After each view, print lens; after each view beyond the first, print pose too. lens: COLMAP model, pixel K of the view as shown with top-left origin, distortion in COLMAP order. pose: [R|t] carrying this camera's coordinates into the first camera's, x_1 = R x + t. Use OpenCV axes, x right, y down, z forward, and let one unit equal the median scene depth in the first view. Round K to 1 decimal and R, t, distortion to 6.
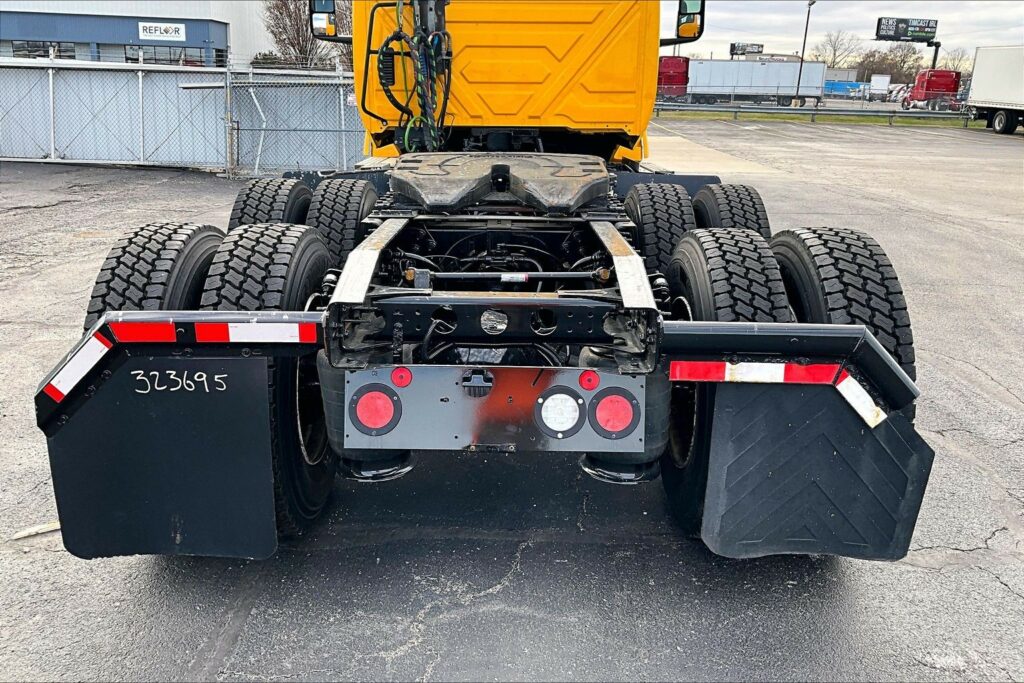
lens RADIAL K [[847.5, 0, 508.0], [0, 847.5, 341.2], [0, 0, 1]] dist [0.073450, -0.137557]
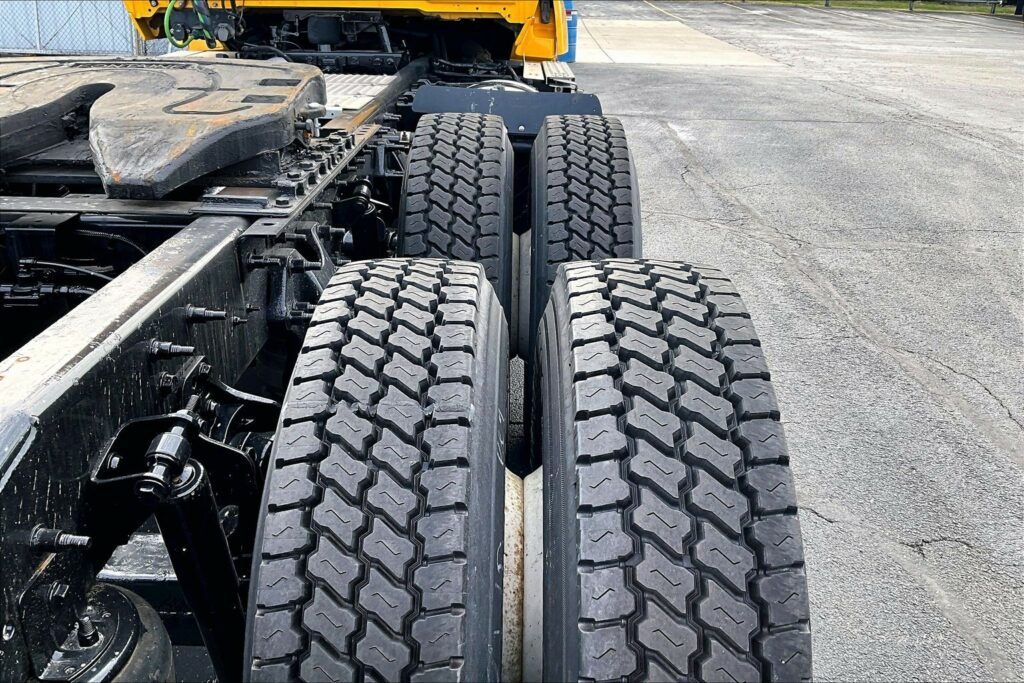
lens RADIAL K [[847.5, 0, 504.5], [0, 847.5, 343.0], [0, 0, 1]] dist [0.073450, -0.137557]
pose [[0.999928, 0.008966, -0.007914, 0.095423], [-0.007902, 0.992062, 0.125500, -0.046643], [0.008976, -0.125429, 0.992062, 0.183762]]
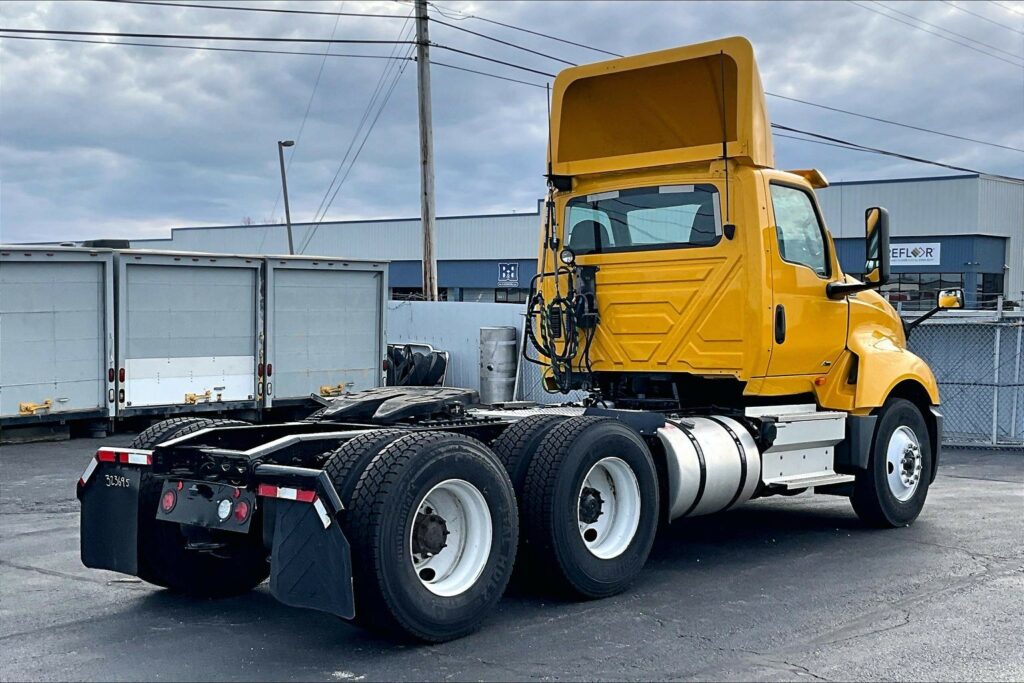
lens RADIAL K [[1342.6, 0, 484.4], [0, 1342.6, 352.9], [0, 0, 1]] dist [0.089267, 0.000000]
pose [[0.734072, -0.007311, -0.679032, 0.660448], [-0.172150, 0.965274, -0.196497, 0.061832], [0.656888, 0.261139, 0.707322, -0.226811]]
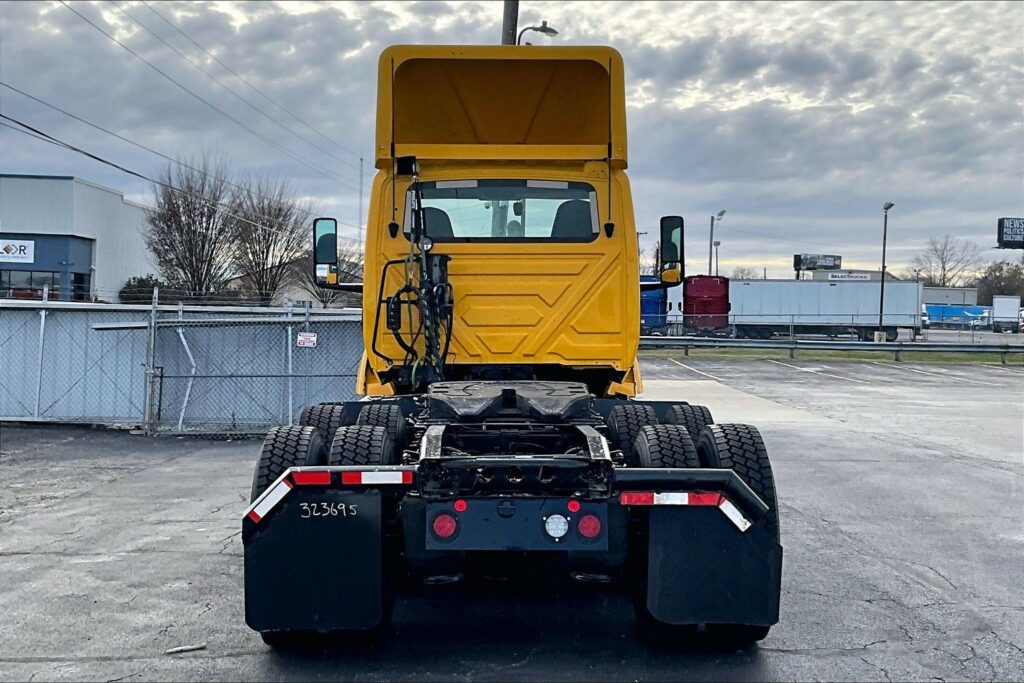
lens RADIAL K [[1303.4, 0, 518.2], [0, 1303.4, 339.4], [0, 0, 1]] dist [0.110249, 0.000000]
pose [[0.999438, -0.011038, 0.031654, -0.022703], [0.019135, 0.963144, -0.268304, 0.105249], [-0.027526, 0.268759, 0.962814, -0.391650]]
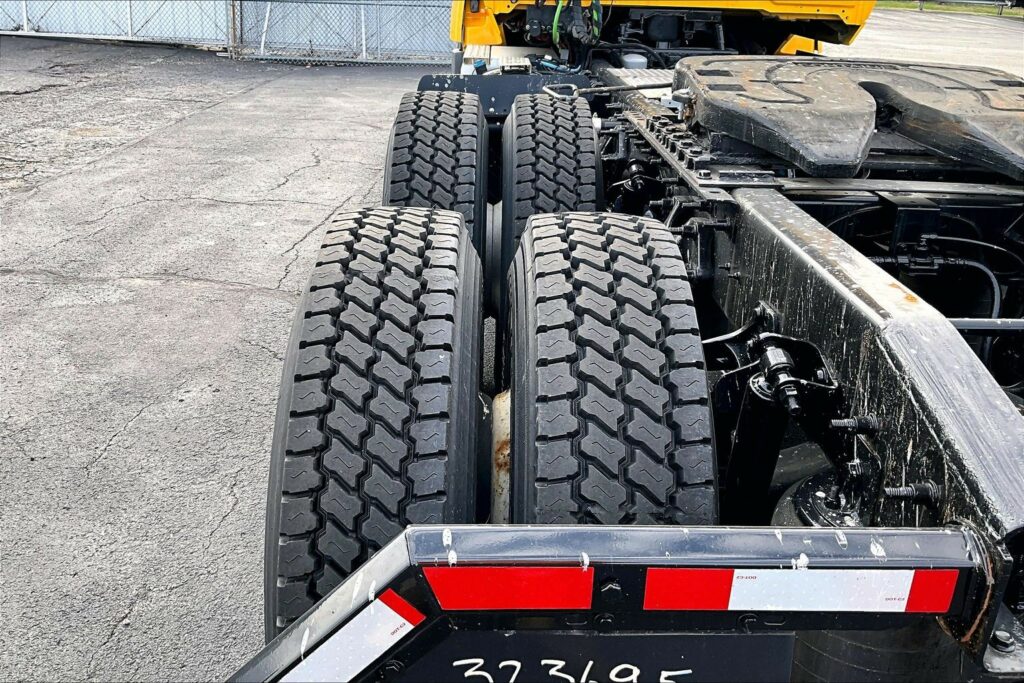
lens RADIAL K [[847.5, 0, 507.6], [0, 847.5, 343.0], [0, 0, 1]] dist [0.073450, -0.137557]
pose [[0.999608, 0.013587, 0.024475, -0.106572], [-0.016728, 0.990965, 0.133077, -0.040869], [-0.022446, -0.133434, 0.990803, 0.156110]]
